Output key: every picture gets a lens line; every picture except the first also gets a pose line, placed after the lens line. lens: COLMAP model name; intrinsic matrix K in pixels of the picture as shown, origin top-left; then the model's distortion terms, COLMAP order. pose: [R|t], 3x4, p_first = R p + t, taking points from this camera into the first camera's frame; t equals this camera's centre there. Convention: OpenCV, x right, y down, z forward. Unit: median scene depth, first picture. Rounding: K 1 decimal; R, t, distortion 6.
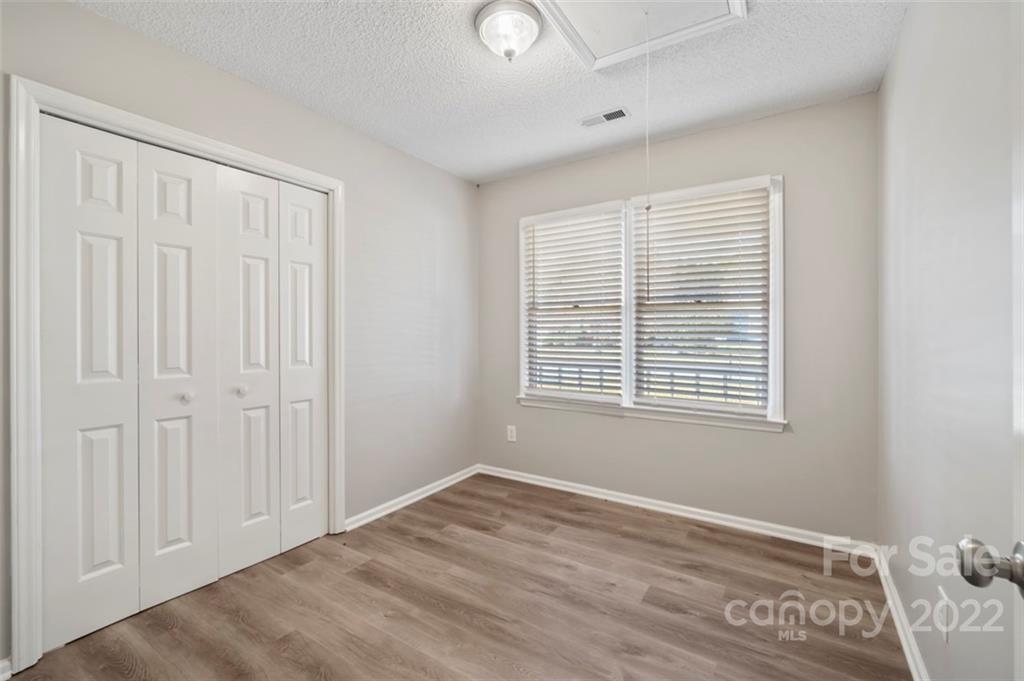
lens RADIAL K [[433.3, 0, 512.0], [0, 433.3, 340.5], [0, 0, 1]] dist [-0.002527, -0.000124]
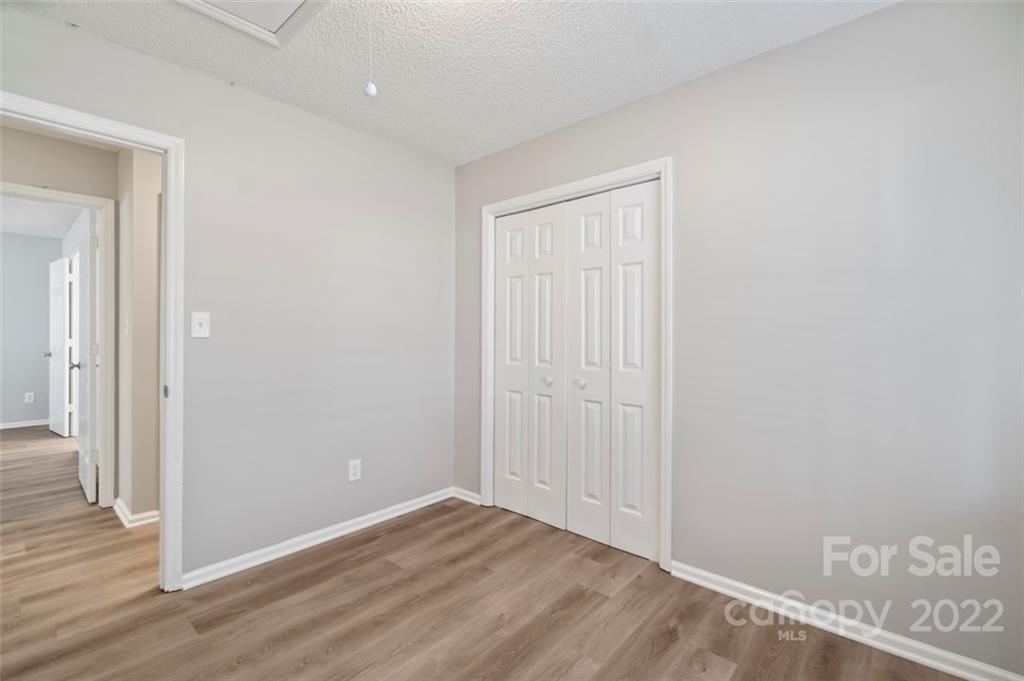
lens RADIAL K [[454.8, 0, 500.8], [0, 454.8, 343.1], [0, 0, 1]] dist [-0.002032, -0.000168]
pose [[-0.153950, 0.016466, -0.987941, 0.614572], [-0.018522, 0.999637, 0.019547, -0.015791], [0.987905, 0.021307, -0.153589, 0.941852]]
